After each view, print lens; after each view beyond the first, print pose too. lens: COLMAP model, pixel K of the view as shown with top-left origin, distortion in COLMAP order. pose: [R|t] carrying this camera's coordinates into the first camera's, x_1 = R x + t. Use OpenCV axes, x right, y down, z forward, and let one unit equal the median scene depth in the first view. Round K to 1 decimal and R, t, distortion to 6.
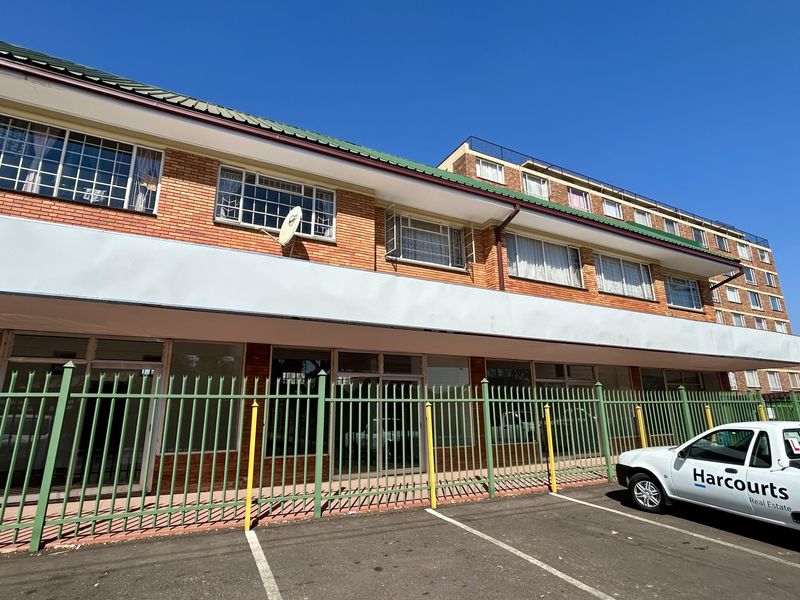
lens RADIAL K [[433.2, 0, 403.7], [0, 433.2, 297.4], [0, 0, 1]] dist [-0.002889, 0.002742]
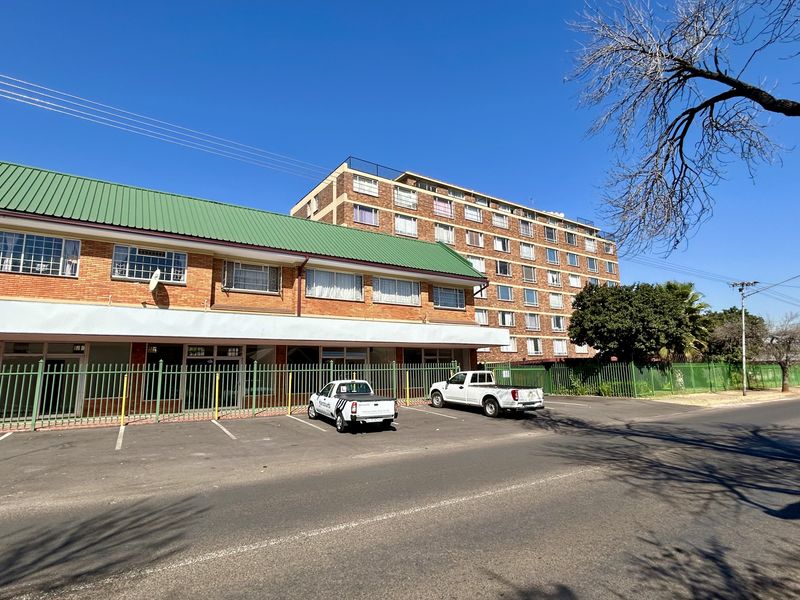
lens RADIAL K [[433.2, 0, 401.0], [0, 433.2, 299.6], [0, 0, 1]] dist [-0.002889, 0.002742]
pose [[0.994375, 0.006271, 0.105727, 0.593116], [-0.015555, 0.996068, 0.087213, -0.260385], [-0.104764, -0.088368, 0.990563, -0.963121]]
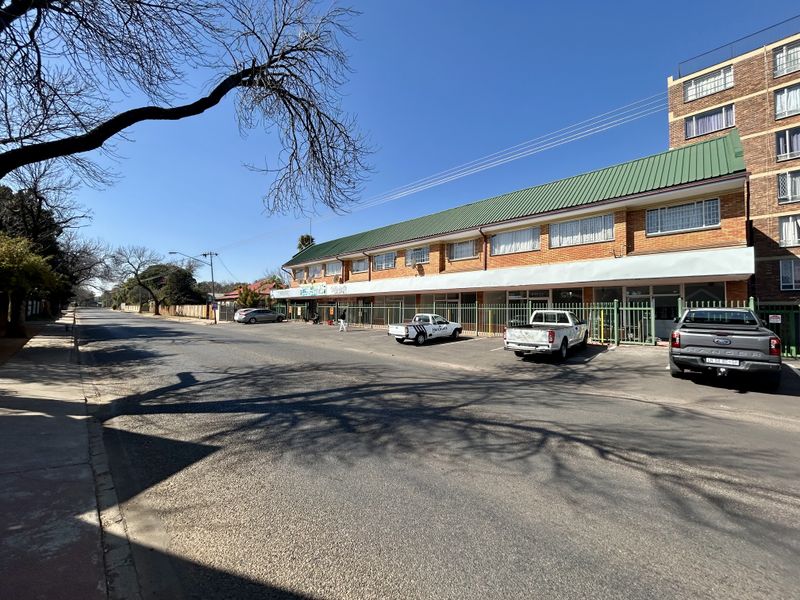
lens RADIAL K [[324.2, 0, 398.2], [0, 324.2, 298.0], [0, 0, 1]] dist [-0.002824, 0.001440]
pose [[0.301188, -0.027724, -0.953162, 2.397604], [0.232556, 0.971531, 0.045227, -0.030727], [0.924772, -0.235285, 0.299061, -0.049594]]
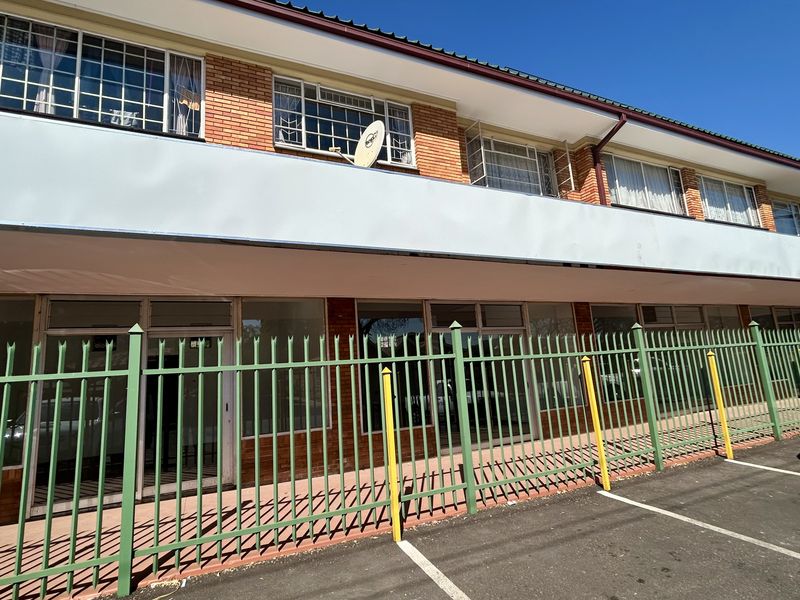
lens RADIAL K [[433.2, 0, 402.4], [0, 433.2, 298.0], [0, 0, 1]] dist [-0.002889, 0.002742]
pose [[0.997475, -0.061870, -0.034881, -0.191174], [0.064646, 0.994276, 0.085065, 0.044604], [0.029418, -0.087105, 0.995765, 0.195391]]
